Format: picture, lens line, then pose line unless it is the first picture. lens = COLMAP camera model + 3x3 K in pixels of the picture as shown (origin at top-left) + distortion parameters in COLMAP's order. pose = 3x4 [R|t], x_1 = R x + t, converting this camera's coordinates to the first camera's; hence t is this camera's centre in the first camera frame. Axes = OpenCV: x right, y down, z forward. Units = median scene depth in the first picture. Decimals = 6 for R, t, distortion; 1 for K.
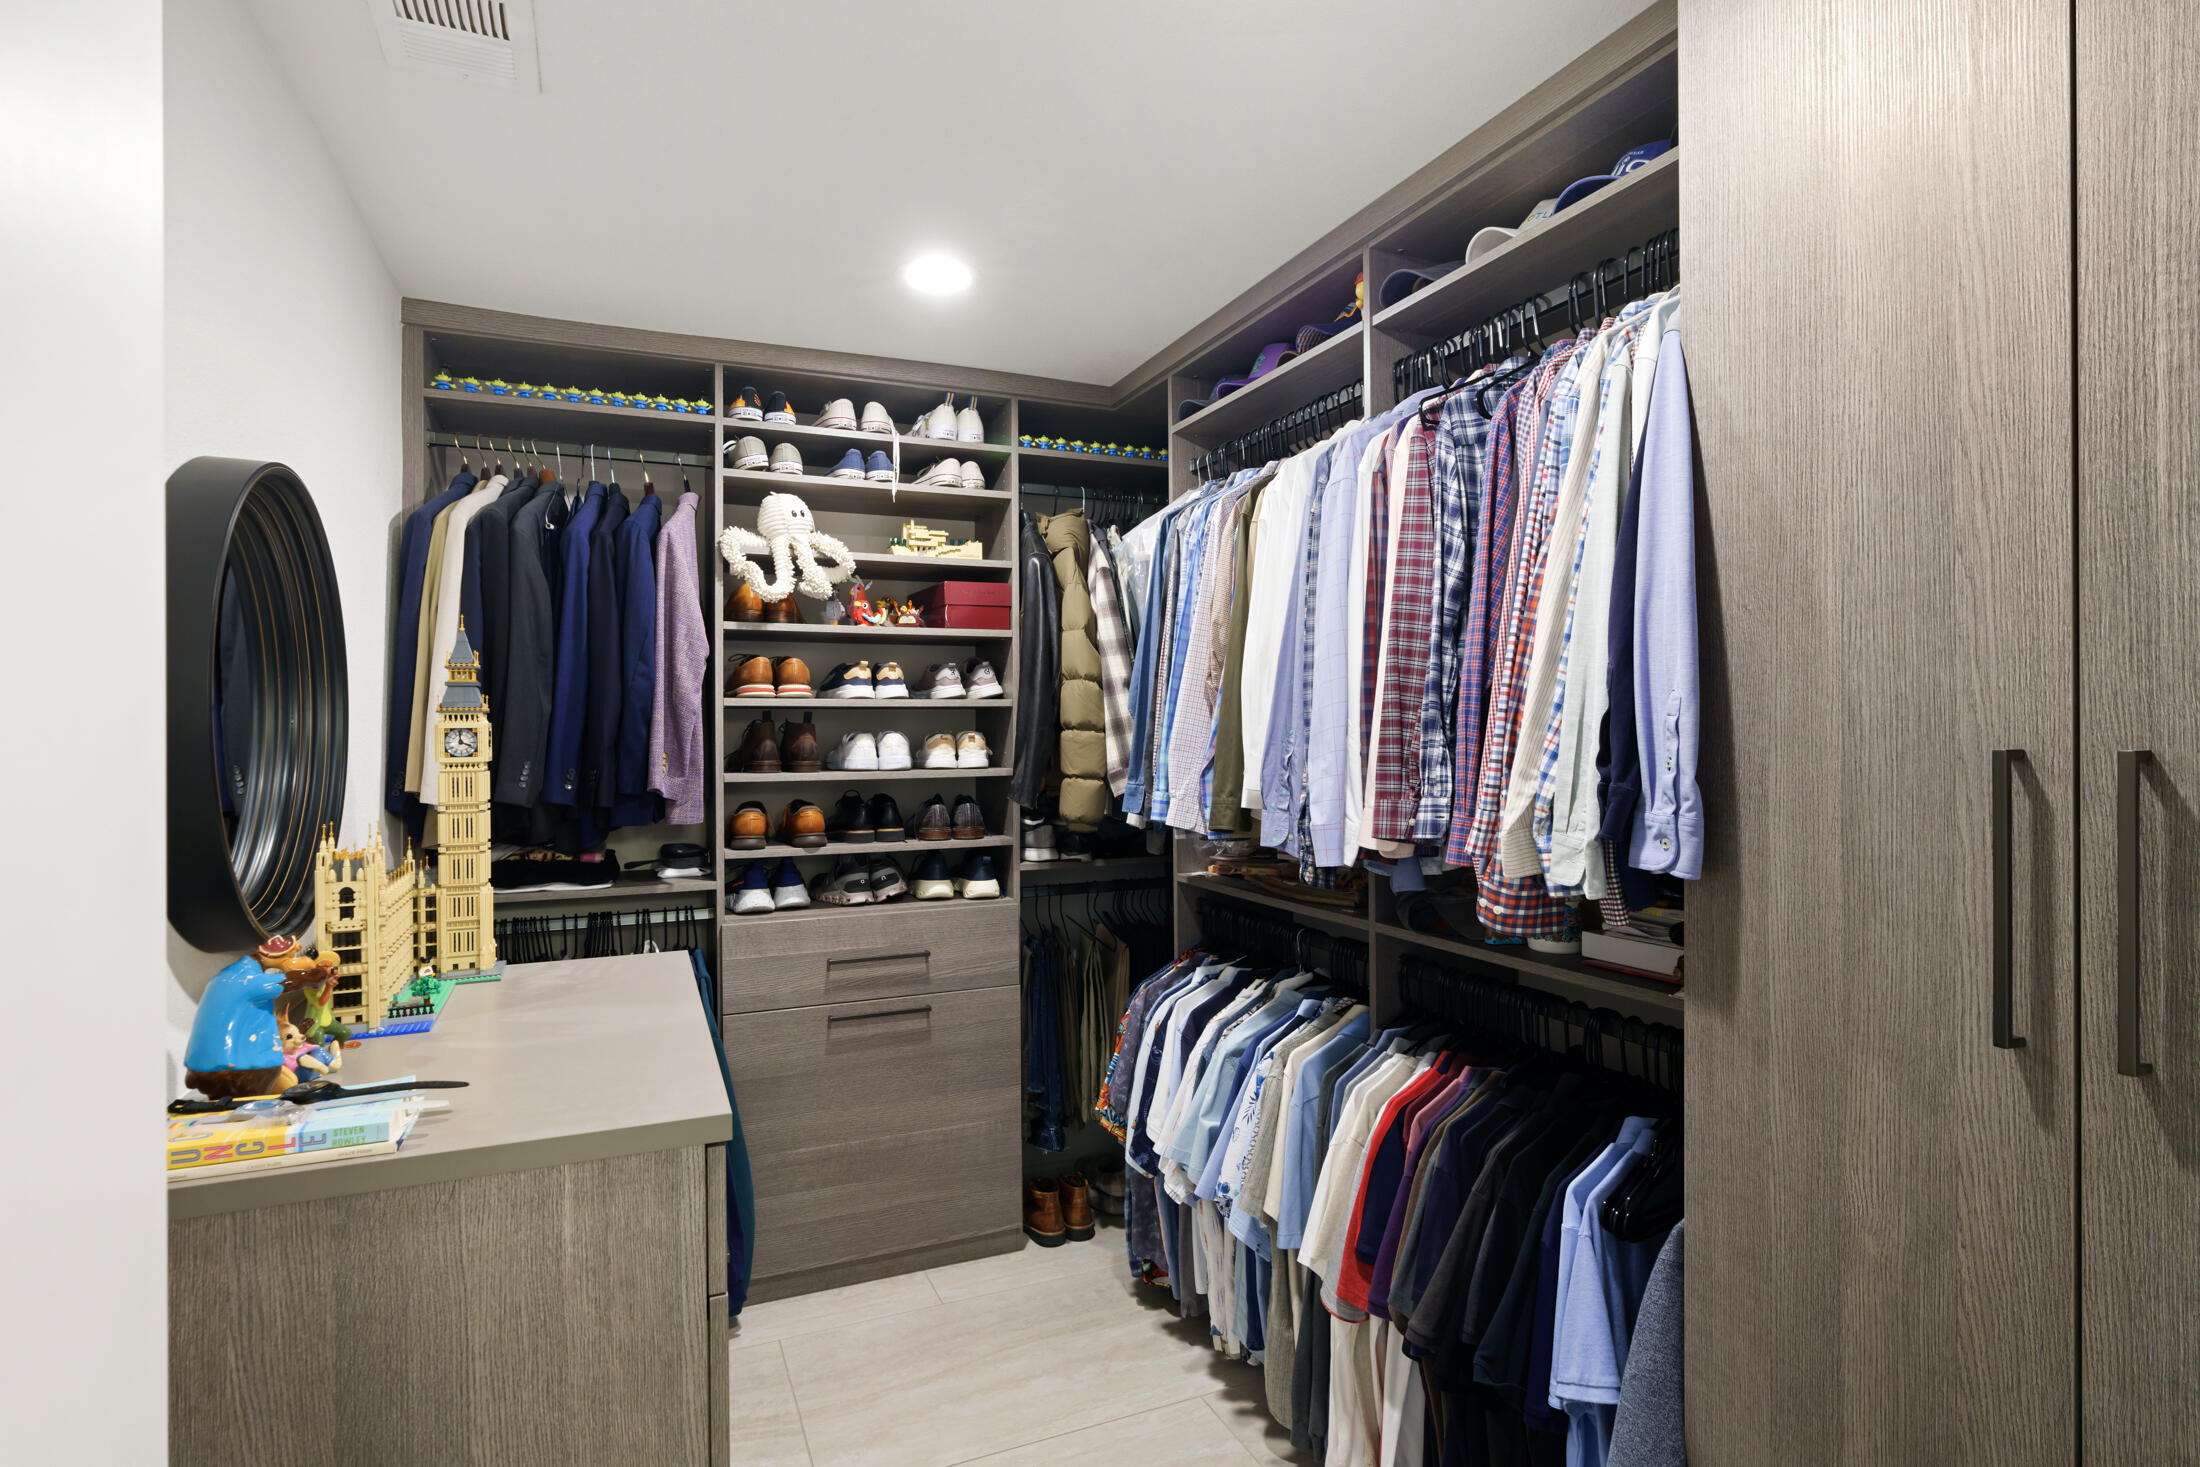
lens RADIAL K [[1132.2, 0, 1100.0], [0, 1132.2, 733.5], [0, 0, 1]] dist [-0.000244, -0.000005]
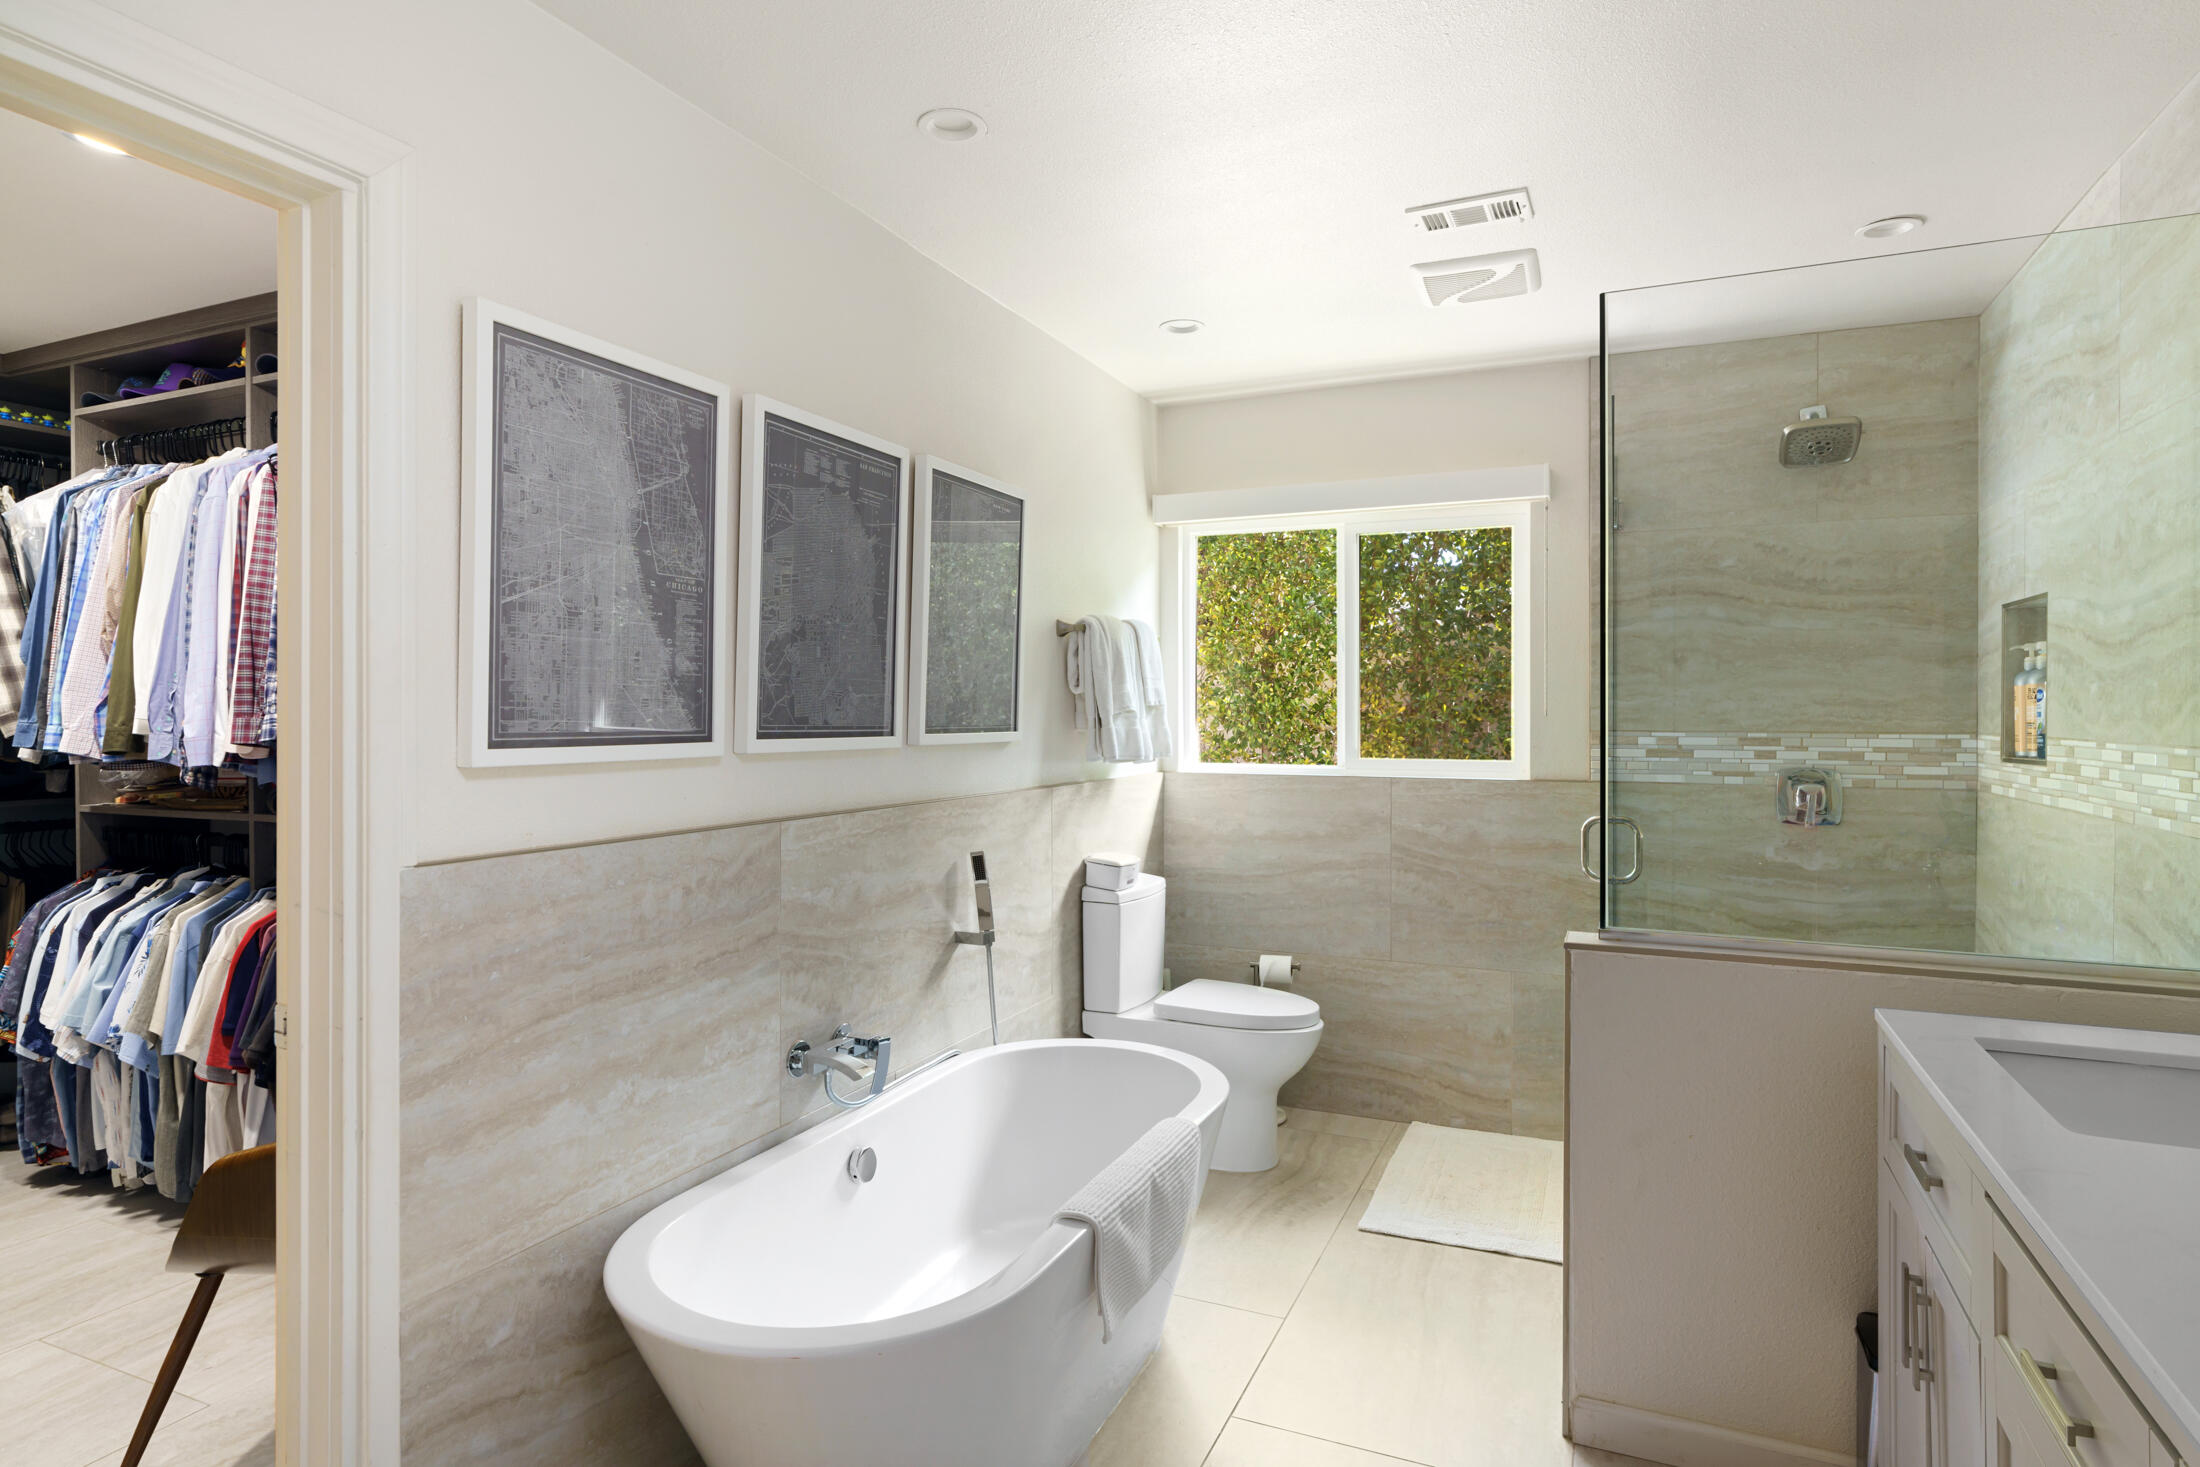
lens RADIAL K [[1208.5, 0, 1100.0], [0, 1208.5, 733.5], [0, 0, 1]] dist [0.001594, 0.000693]
pose [[0.742033, 0.000470, 0.670363, 0.016983], [-0.005274, 0.999973, 0.005136, 0.049113], [-0.670343, -0.007346, 0.742015, -0.722096]]
